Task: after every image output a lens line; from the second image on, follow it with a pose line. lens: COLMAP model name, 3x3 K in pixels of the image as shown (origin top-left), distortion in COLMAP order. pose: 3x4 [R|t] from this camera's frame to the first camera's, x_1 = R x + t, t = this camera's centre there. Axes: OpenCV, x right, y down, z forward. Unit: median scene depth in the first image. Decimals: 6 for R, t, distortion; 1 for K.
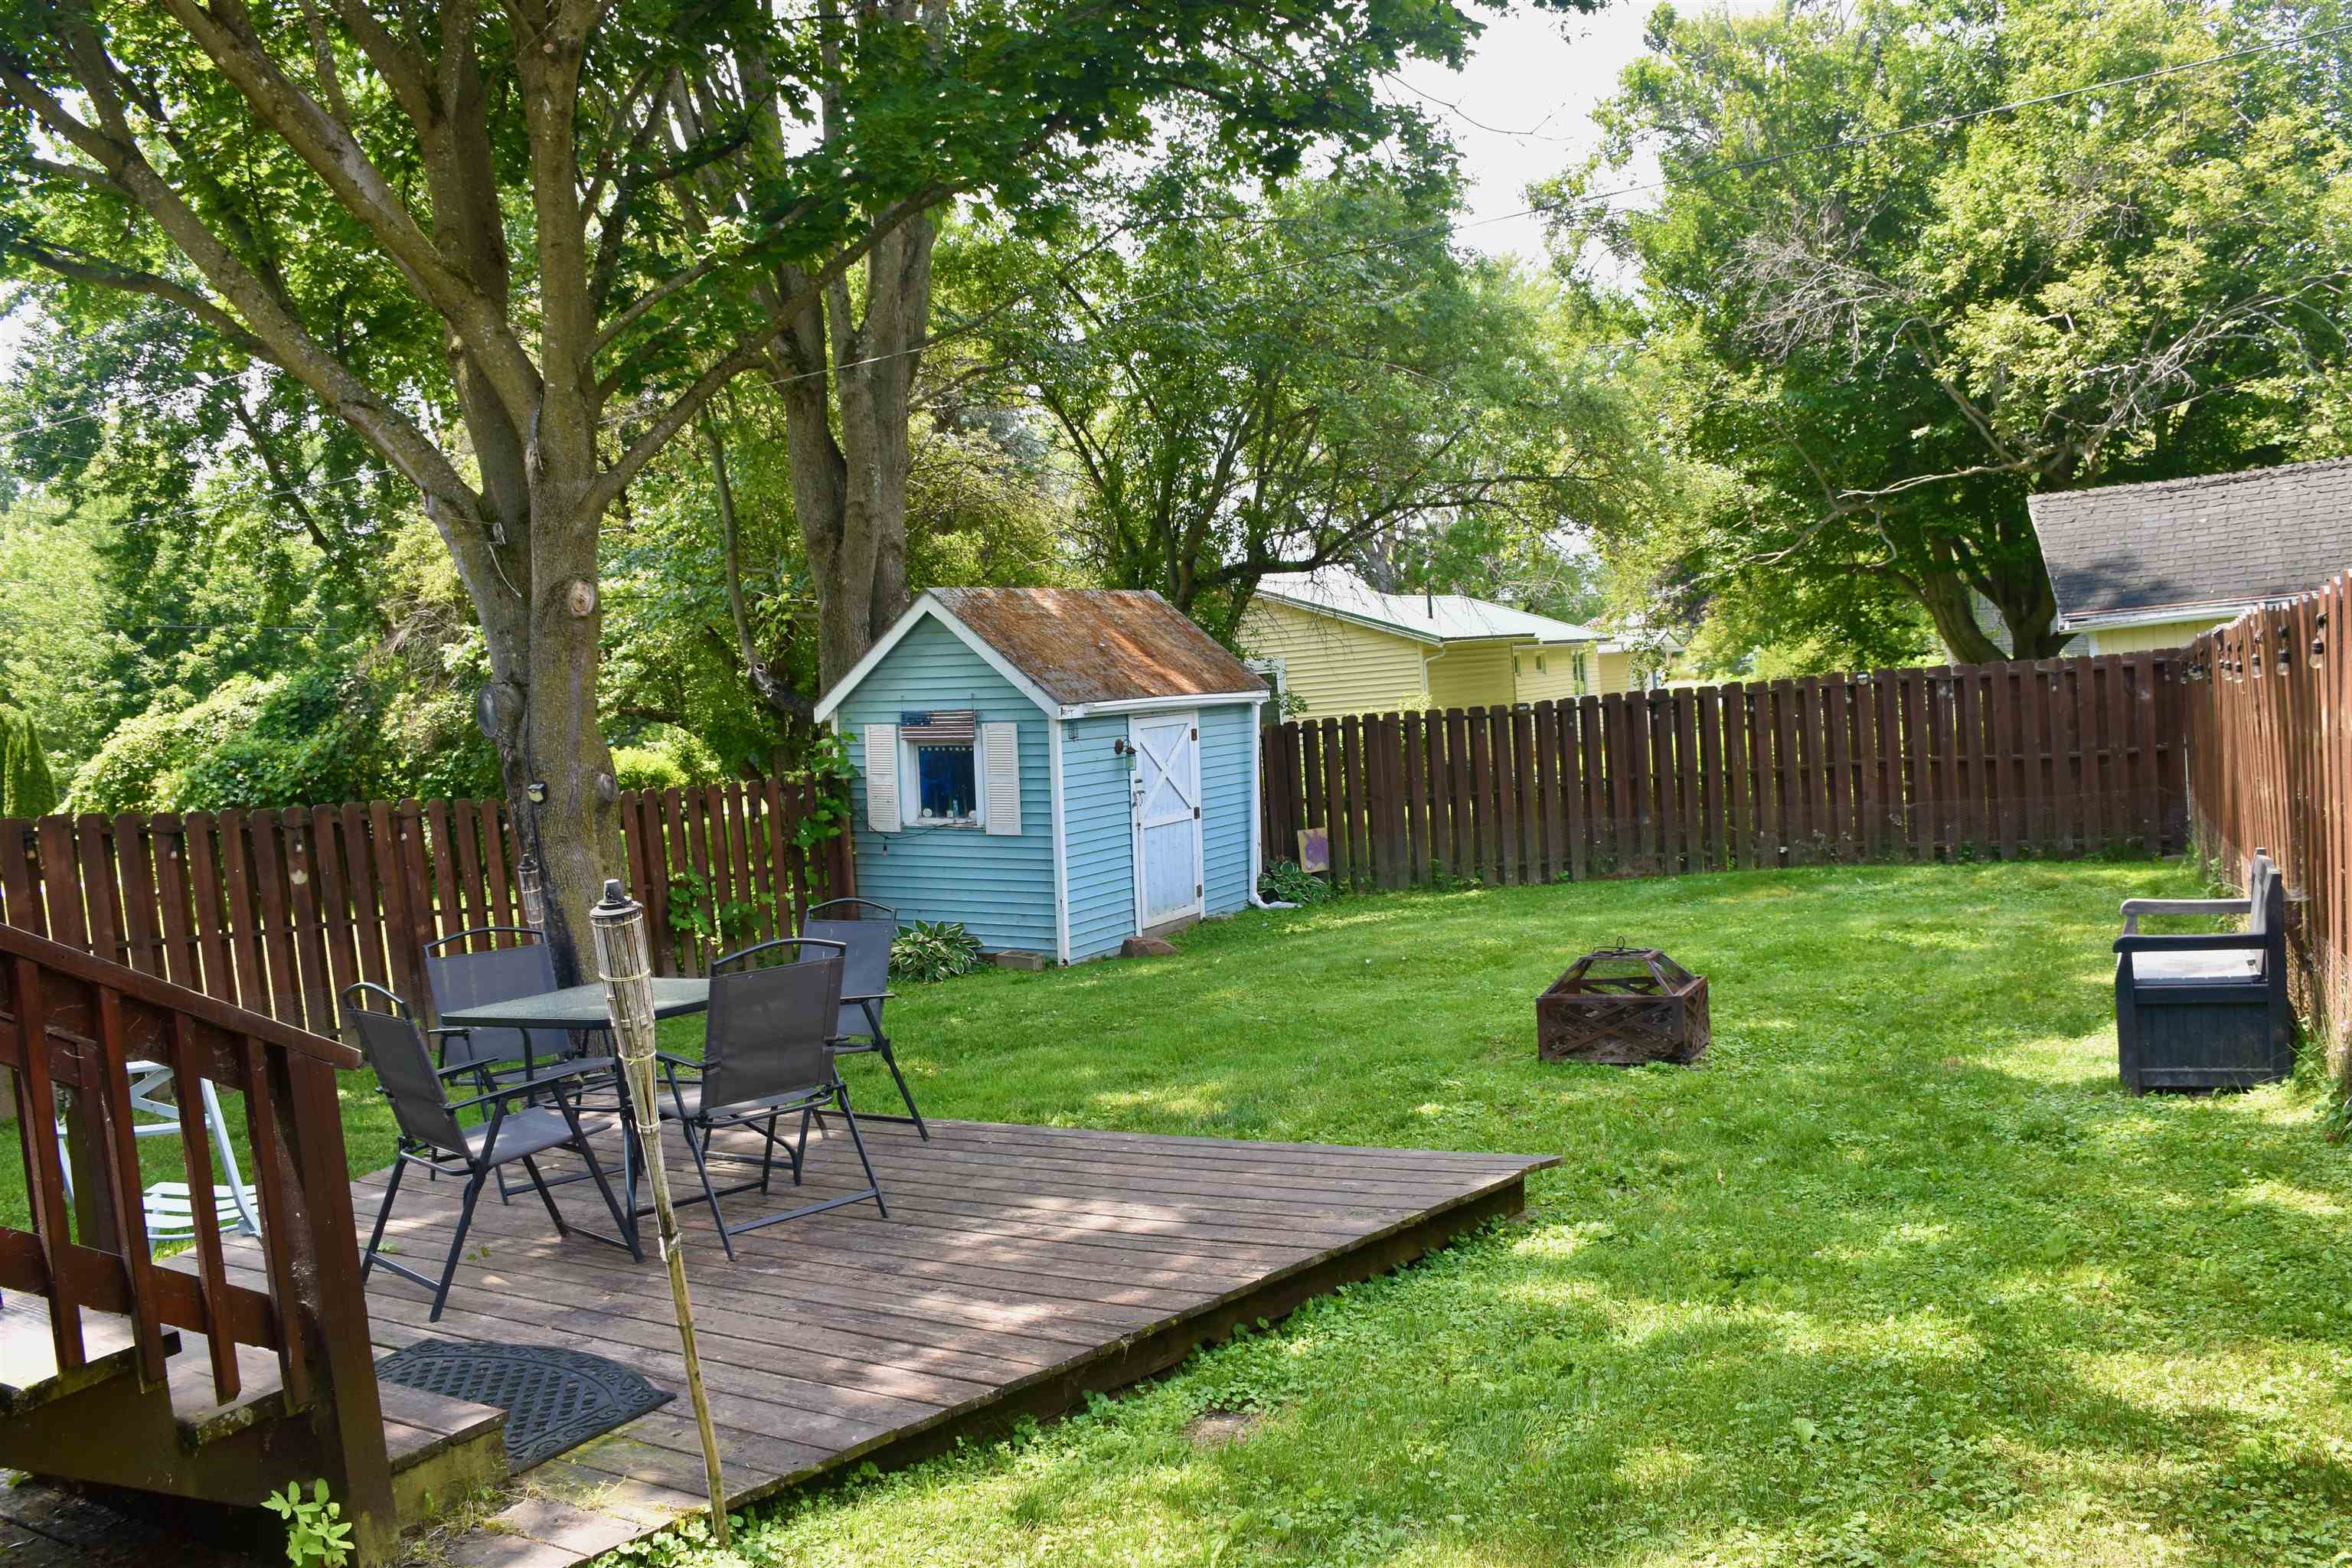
lens RADIAL K [[1829.7, 0, 1176.0], [0, 1829.7, 784.0], [0, 0, 1]] dist [-0.143383, 0.094410]
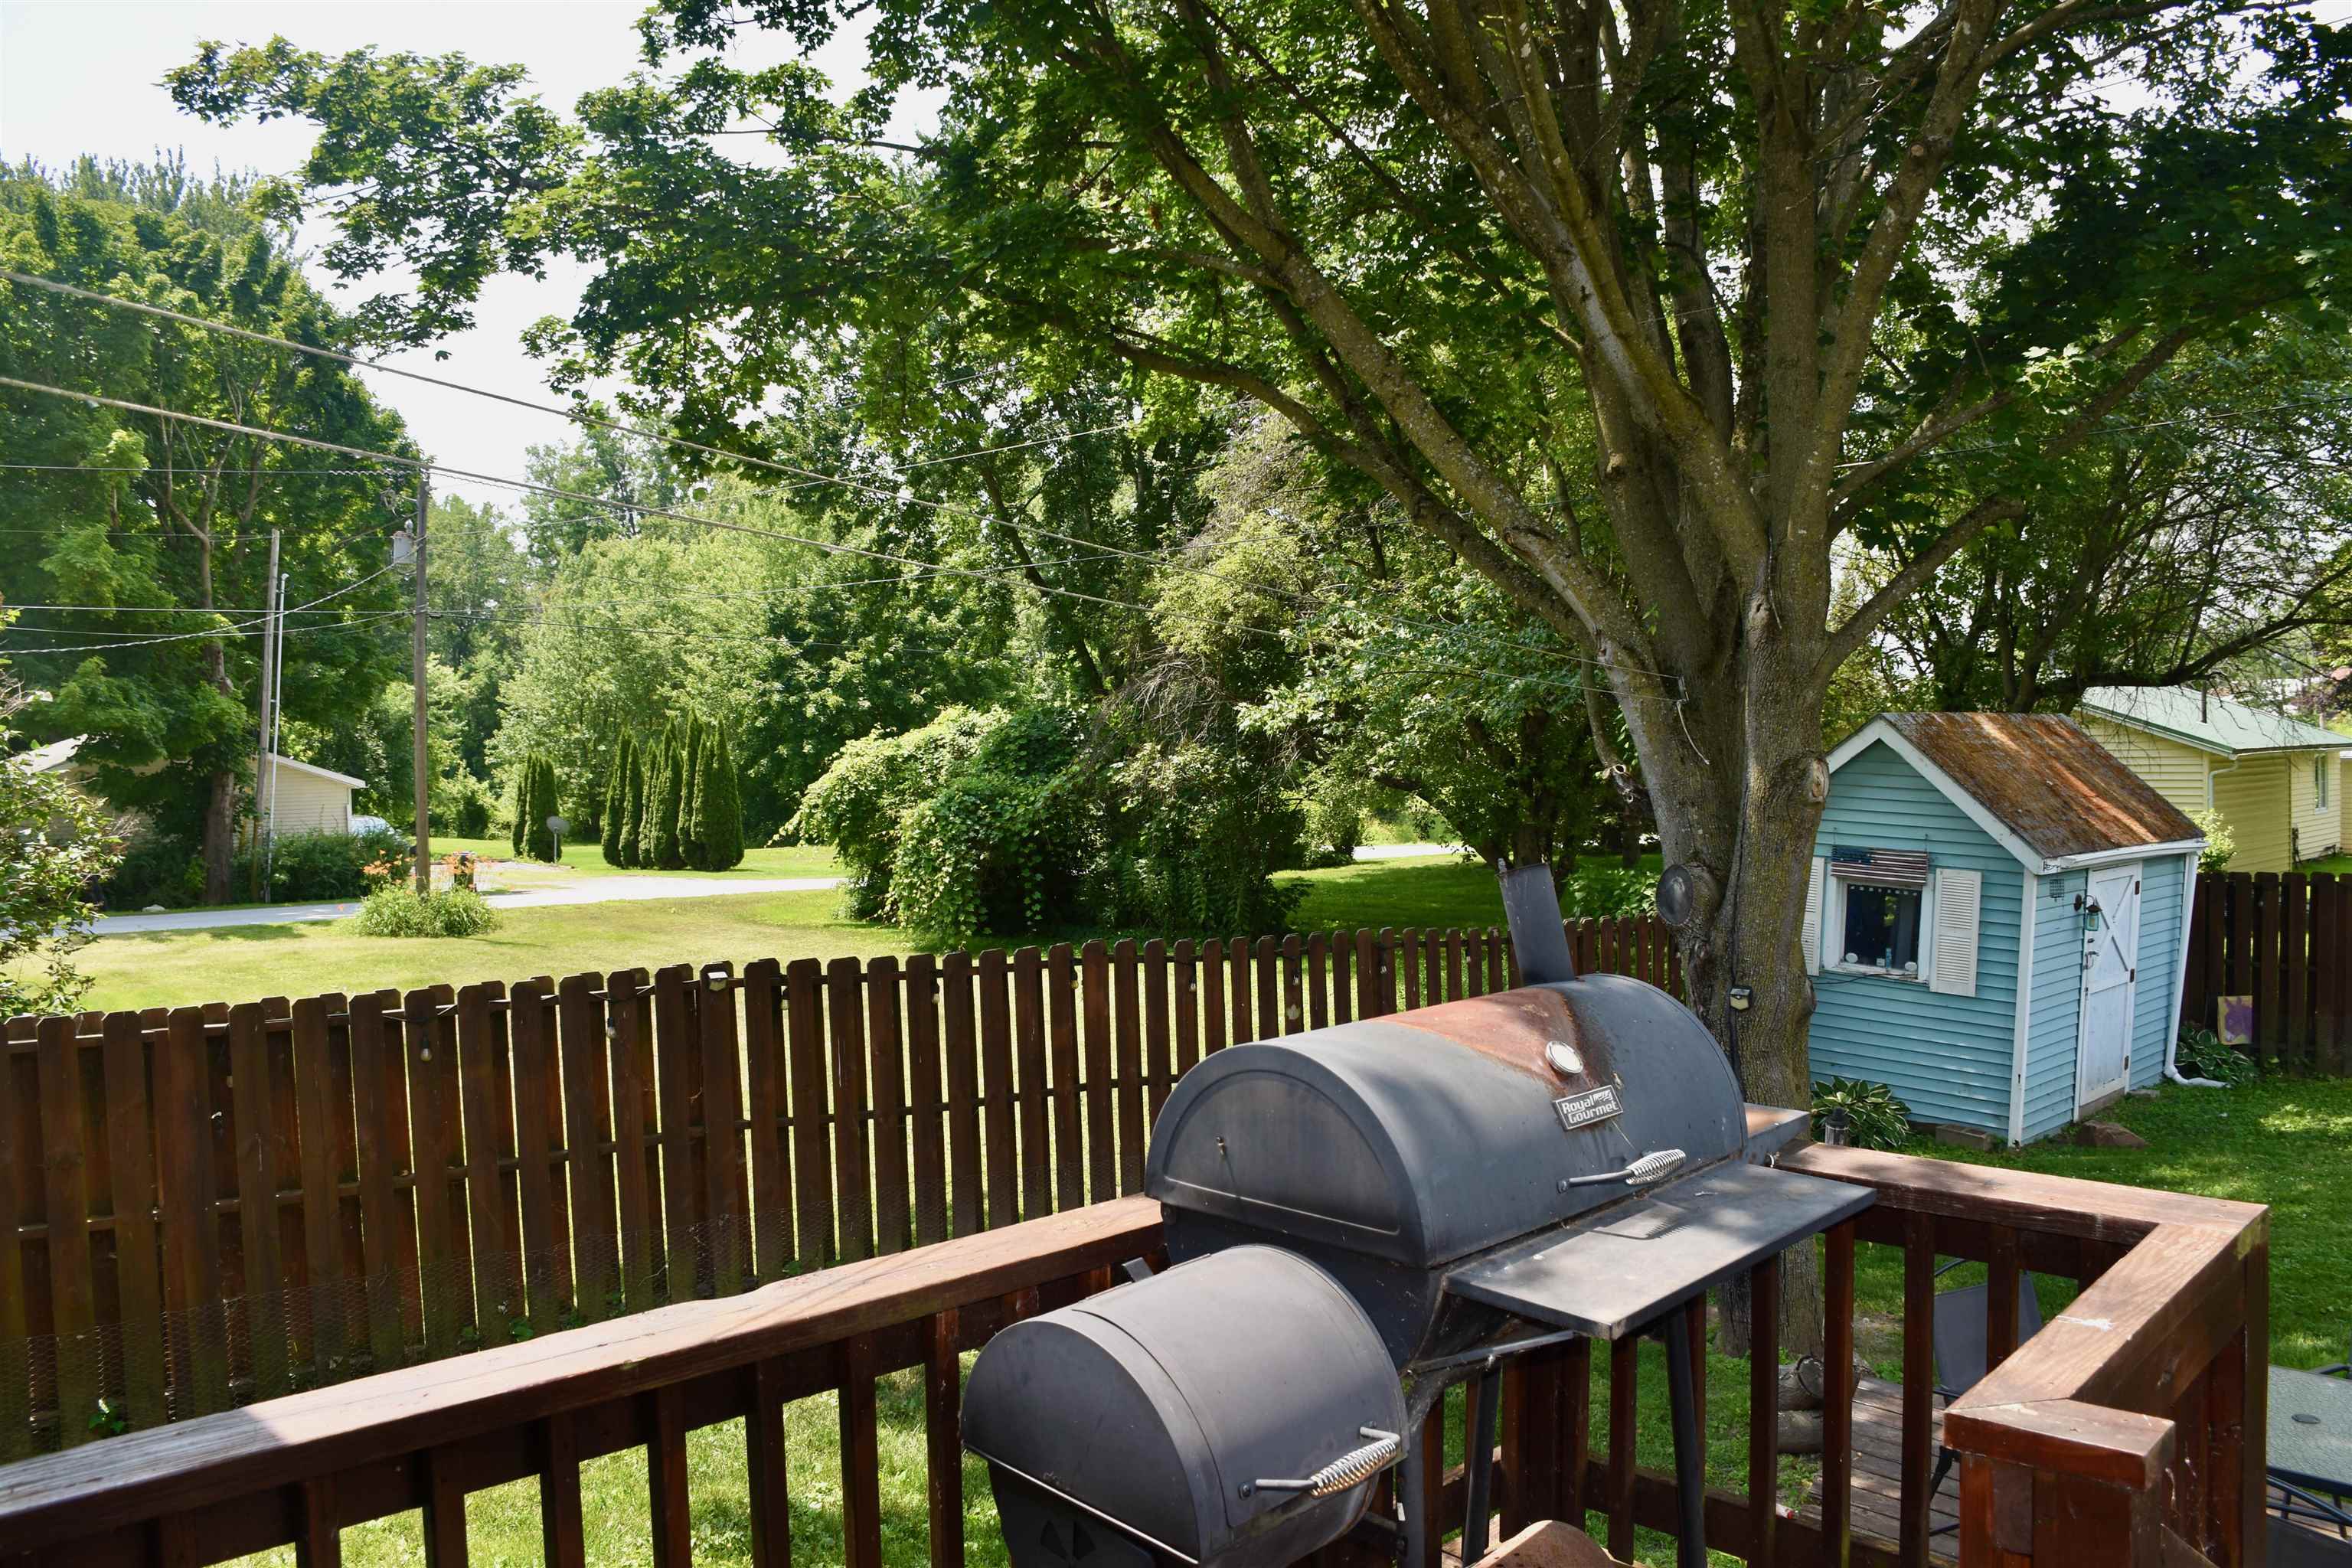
lens RADIAL K [[1829.7, 0, 1176.0], [0, 1829.7, 784.0], [0, 0, 1]] dist [-0.143383, 0.094410]
pose [[0.956613, 0.070540, -0.282692, -0.122477], [-0.074637, 0.997204, -0.003734, -0.024307], [0.281638, 0.024672, 0.959203, 0.028368]]
